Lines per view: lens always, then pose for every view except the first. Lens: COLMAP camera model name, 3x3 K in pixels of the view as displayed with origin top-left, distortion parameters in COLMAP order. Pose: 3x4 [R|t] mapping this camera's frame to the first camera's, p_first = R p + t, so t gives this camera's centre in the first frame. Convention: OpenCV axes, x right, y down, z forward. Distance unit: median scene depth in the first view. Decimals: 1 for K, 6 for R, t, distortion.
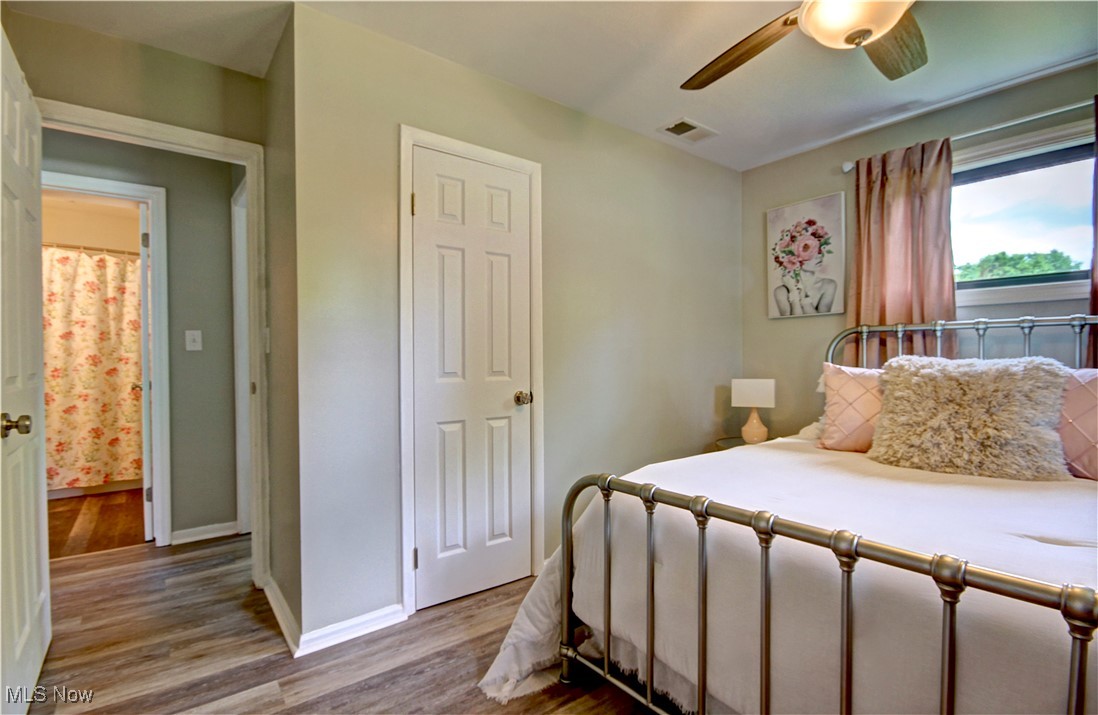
lens RADIAL K [[520.9, 0, 550.0], [0, 520.9, 361.8], [0, 0, 1]] dist [-0.000212, -0.007581]
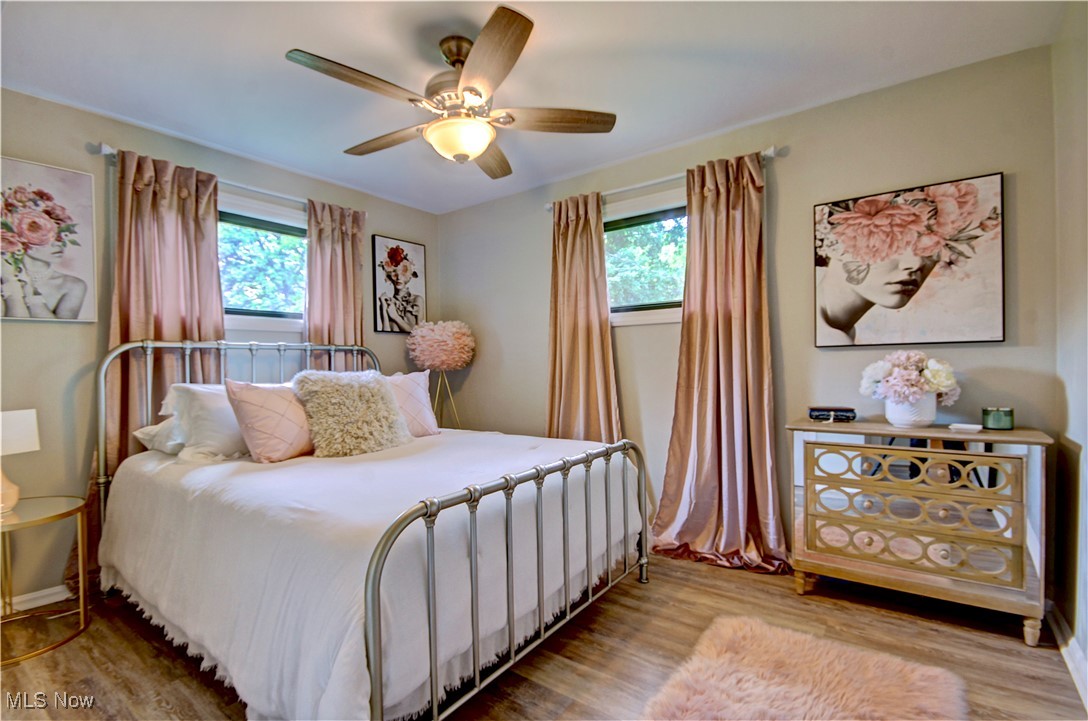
lens RADIAL K [[513.7, 0, 546.6], [0, 513.7, 368.4], [0, 0, 1]] dist [0.001972, -0.001791]
pose [[-0.259620, 0.008295, 0.965675, -0.397875], [0.027056, 0.999633, -0.001312, -0.000381], [-0.965332, 0.025787, -0.259749, 0.511207]]
